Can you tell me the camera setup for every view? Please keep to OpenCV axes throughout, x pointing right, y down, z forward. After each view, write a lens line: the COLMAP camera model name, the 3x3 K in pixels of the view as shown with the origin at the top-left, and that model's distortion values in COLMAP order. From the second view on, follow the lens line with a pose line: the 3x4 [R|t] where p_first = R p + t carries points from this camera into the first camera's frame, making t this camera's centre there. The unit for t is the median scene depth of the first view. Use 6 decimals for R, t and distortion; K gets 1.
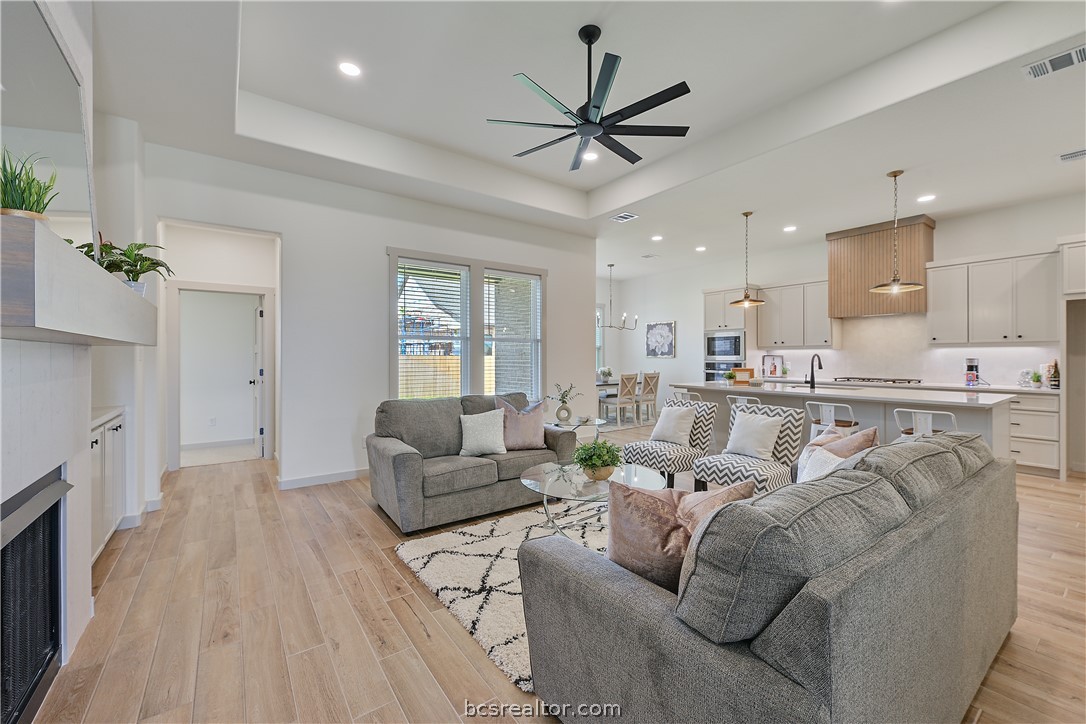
lens RADIAL K [[429.1, 0, 546.4], [0, 429.1, 359.3], [0, 0, 1]] dist [-0.002164, 0.000120]
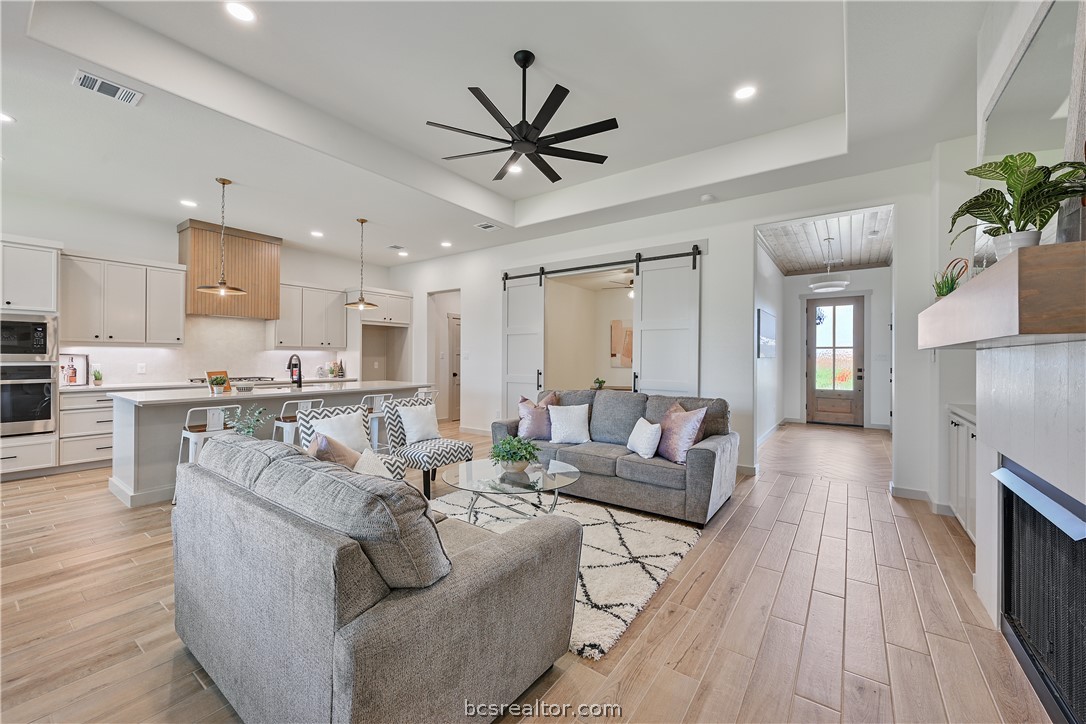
lens RADIAL K [[429.1, 0, 544.3], [0, 429.1, 357.9], [0, 0, 1]] dist [-0.002164, 0.000120]
pose [[-0.305244, -0.000151, 0.952274, -0.491056], [0.001726, 0.999998, 0.000712, -0.002822], [-0.952273, 0.001861, -0.305243, 0.666919]]
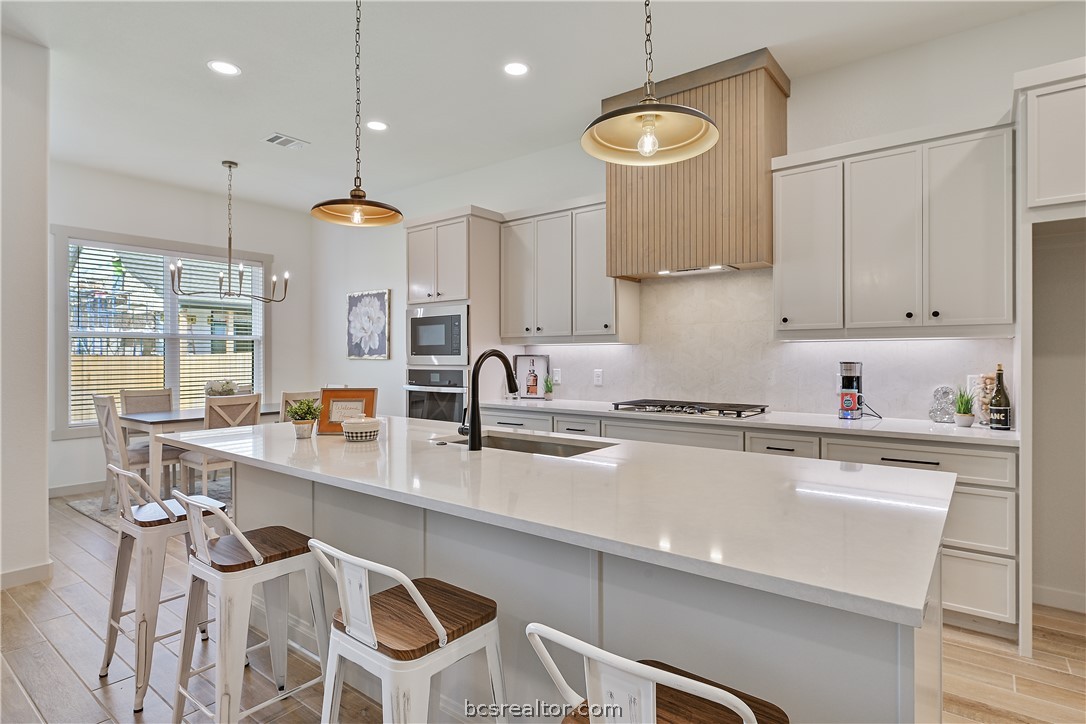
lens RADIAL K [[574.5, 0, 538.4], [0, 574.5, 360.0], [0, 0, 1]] dist [-0.000617, 0.000575]
pose [[0.961055, -0.000424, 0.276356, 0.479043], [0.000768, 0.999999, -0.001137, -0.003572], [-0.276355, 0.001305, 0.961055, 0.477501]]
